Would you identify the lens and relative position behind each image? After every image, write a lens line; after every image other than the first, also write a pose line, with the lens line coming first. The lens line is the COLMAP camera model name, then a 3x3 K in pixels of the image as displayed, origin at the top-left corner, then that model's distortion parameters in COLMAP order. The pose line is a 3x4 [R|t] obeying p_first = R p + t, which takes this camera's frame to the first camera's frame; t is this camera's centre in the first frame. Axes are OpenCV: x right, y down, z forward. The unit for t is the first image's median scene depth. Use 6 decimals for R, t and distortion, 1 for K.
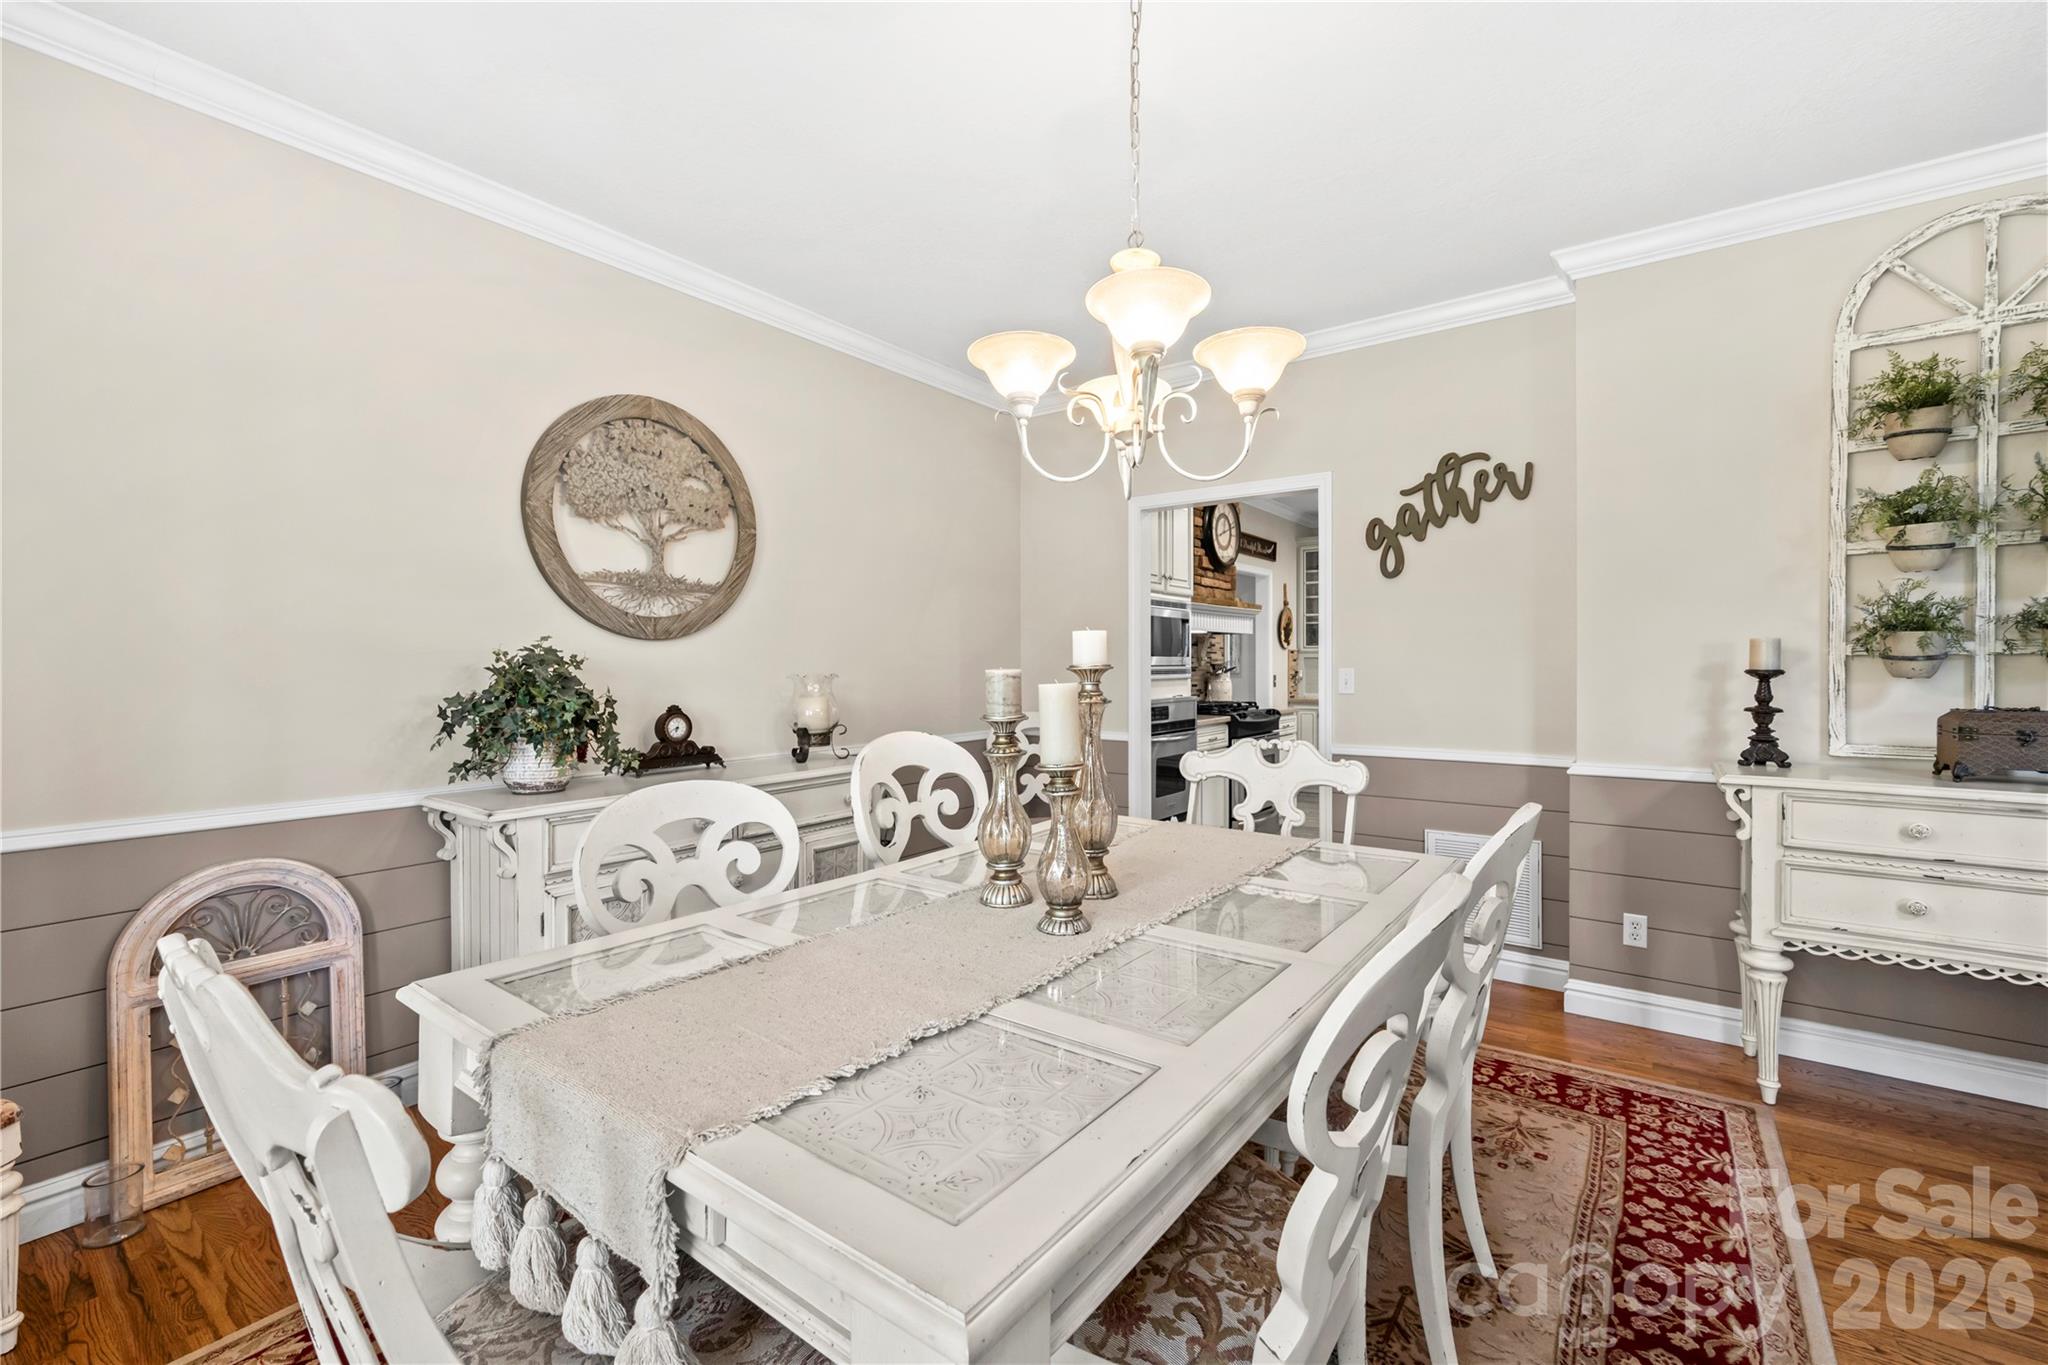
lens RADIAL K [[855.0, 0, 1048.6], [0, 855.0, 650.7], [0, 0, 1]] dist [-0.004018, -0.001700]
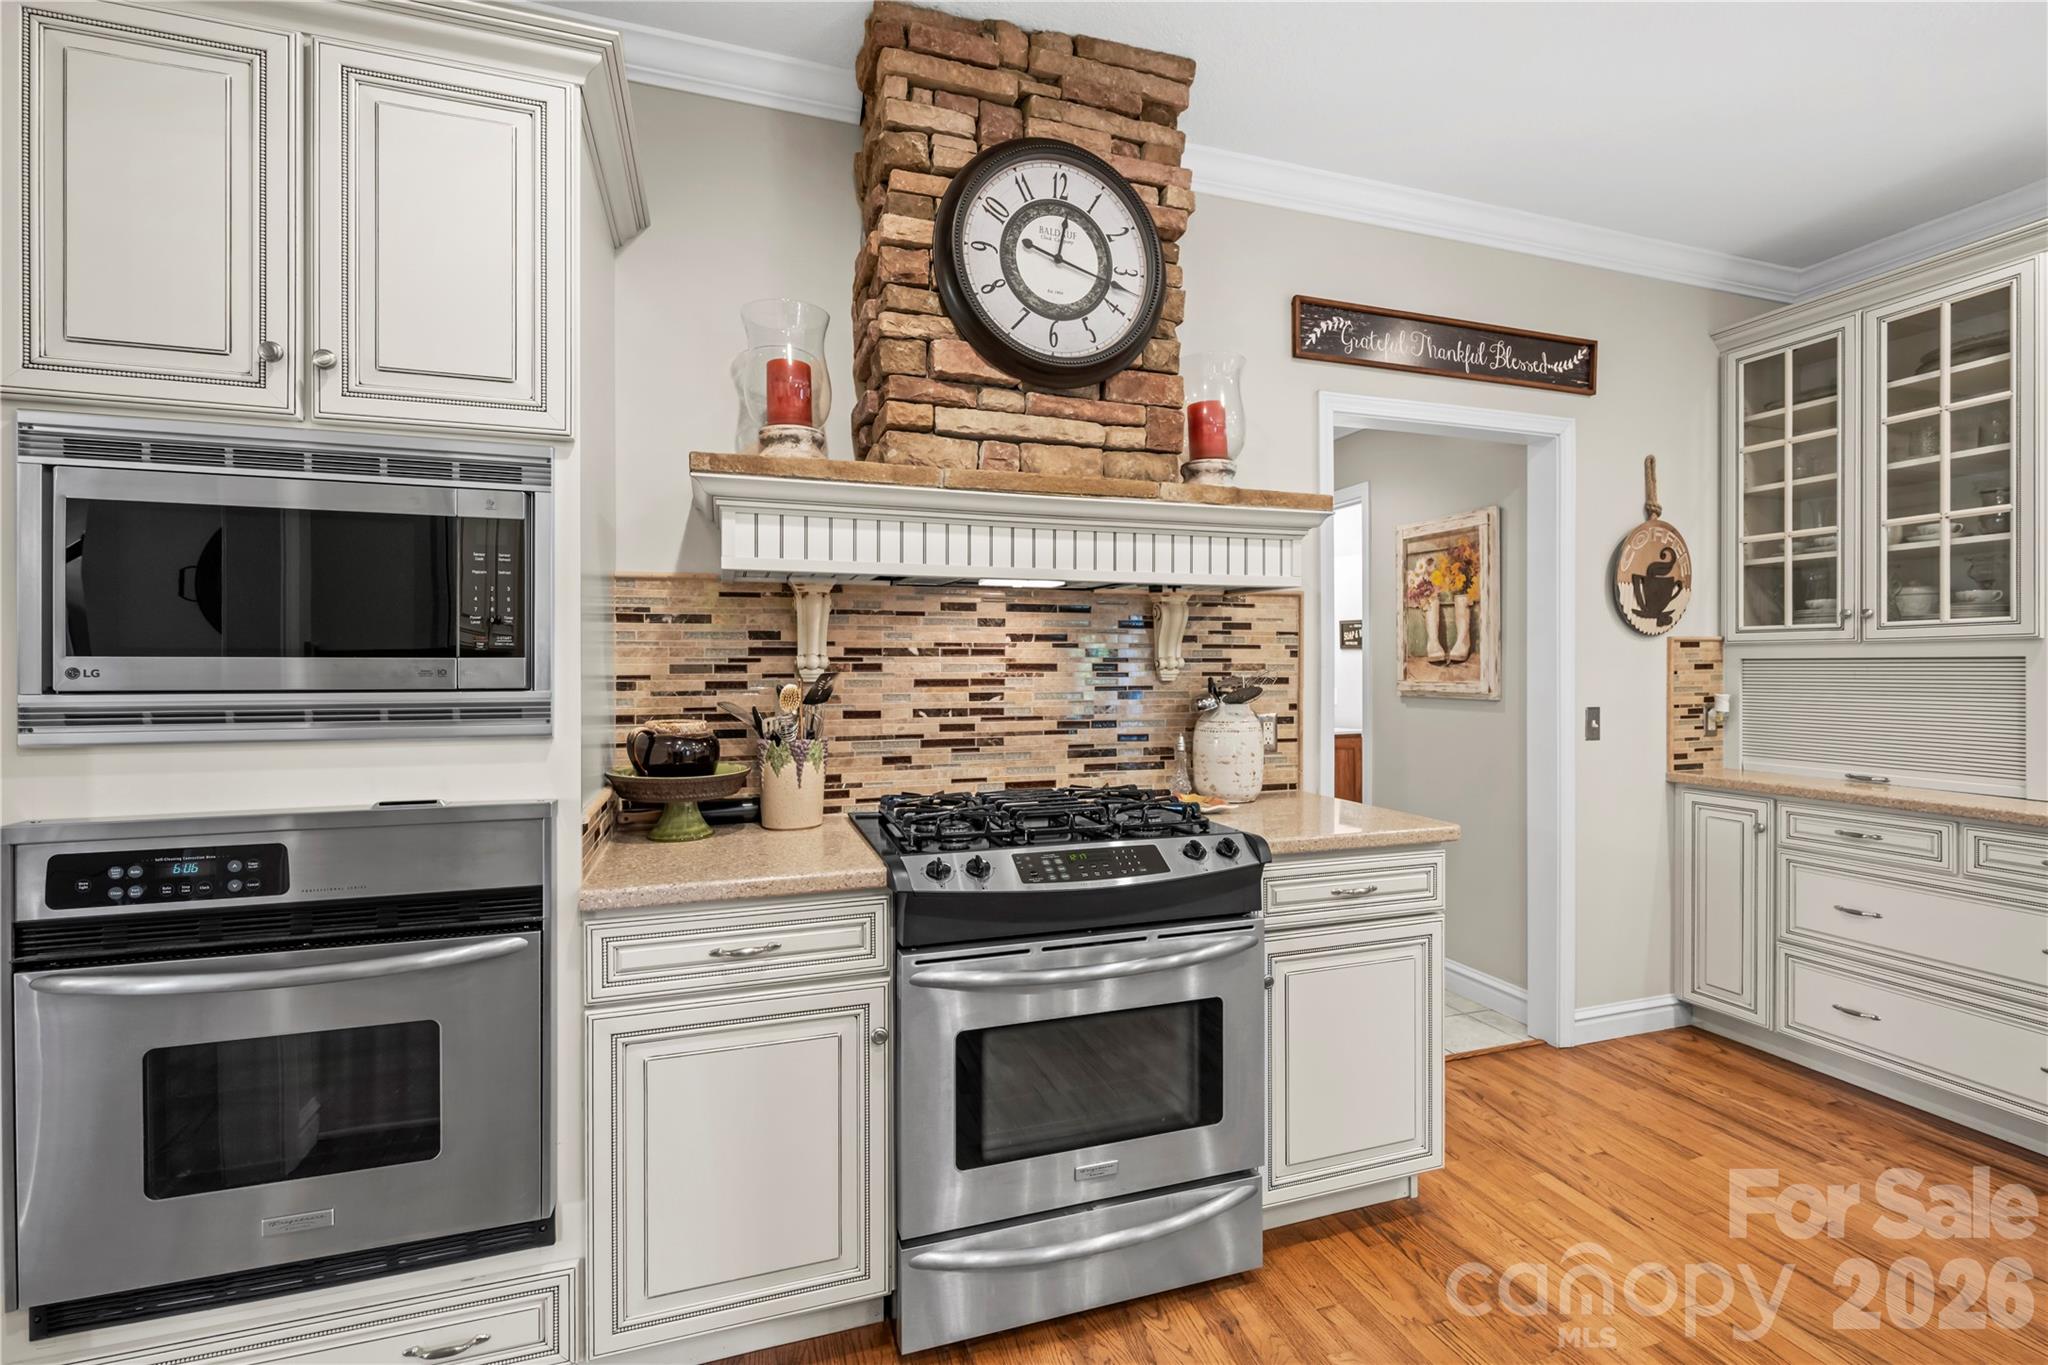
lens RADIAL K [[905.3, 0, 1040.0], [0, 905.3, 666.6], [0, 0, 1]] dist [-0.004061, 0.001230]
pose [[0.813793, 0.002260, -0.581151, 0.683582], [0.006418, 0.999897, 0.012875, 0.010978], [0.581120, -0.014207, 0.813694, 1.260947]]
